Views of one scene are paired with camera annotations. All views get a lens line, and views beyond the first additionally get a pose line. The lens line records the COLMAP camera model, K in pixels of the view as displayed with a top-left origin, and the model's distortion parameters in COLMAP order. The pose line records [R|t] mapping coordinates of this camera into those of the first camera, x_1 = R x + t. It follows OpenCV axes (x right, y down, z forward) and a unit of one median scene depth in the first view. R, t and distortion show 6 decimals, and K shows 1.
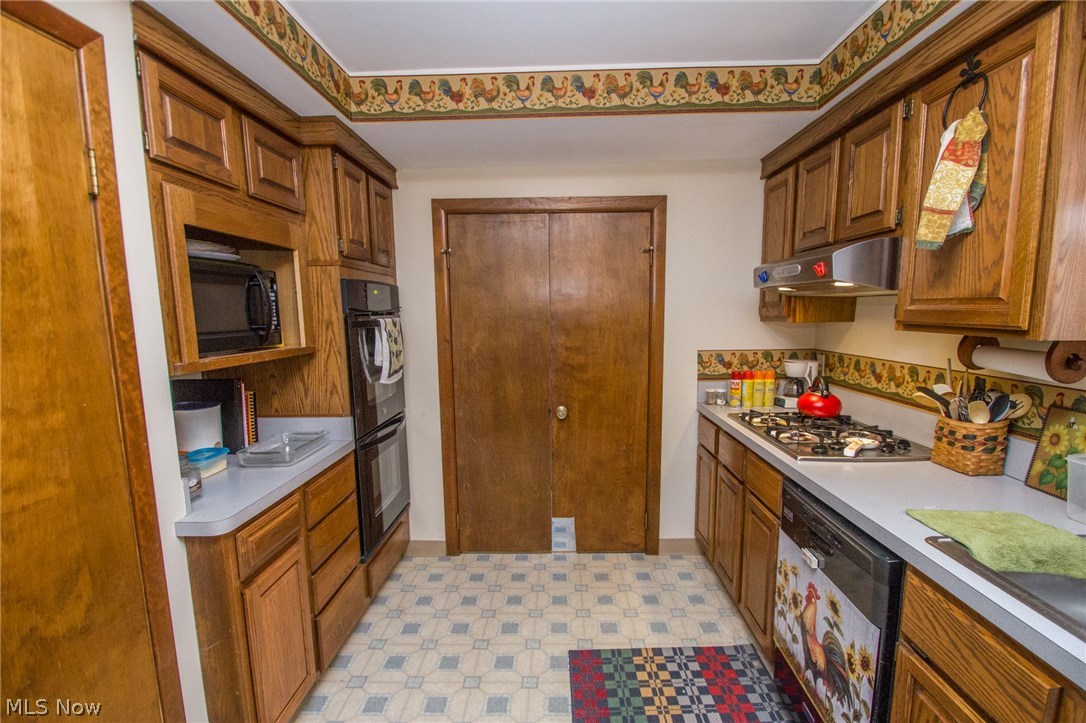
lens RADIAL K [[502.4, 0, 553.4], [0, 502.4, 384.6], [0, 0, 1]] dist [0.010392, -0.016366]
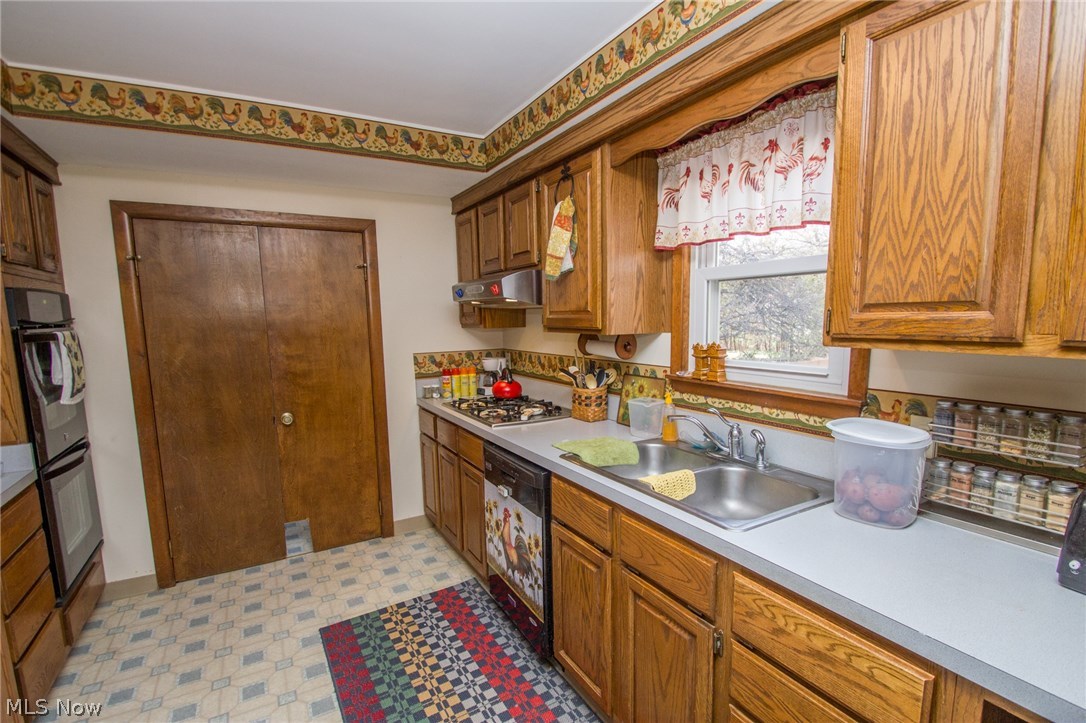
lens RADIAL K [[502.4, 0, 553.4], [0, 502.4, 384.6], [0, 0, 1]] dist [0.010392, -0.016366]
pose [[0.851667, -0.073558, 0.518896, -0.065868], [0.083105, 0.996529, 0.004865, 0.034471], [-0.517453, 0.038979, 0.854824, -0.228365]]
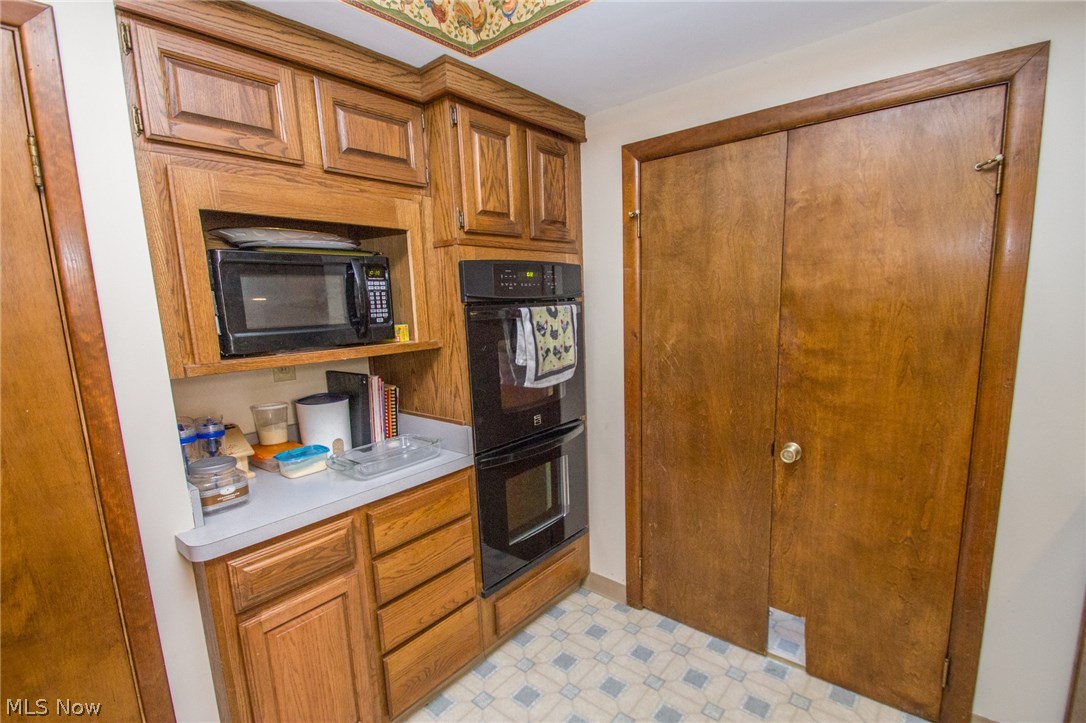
lens RADIAL K [[502.4, 0, 553.4], [0, 502.4, 384.6], [0, 0, 1]] dist [0.010392, -0.016366]
pose [[0.786861, 0.086589, -0.611026, 0.213513], [-0.063371, 0.996211, 0.059567, -0.064651], [0.613868, -0.008149, 0.789366, 0.429685]]
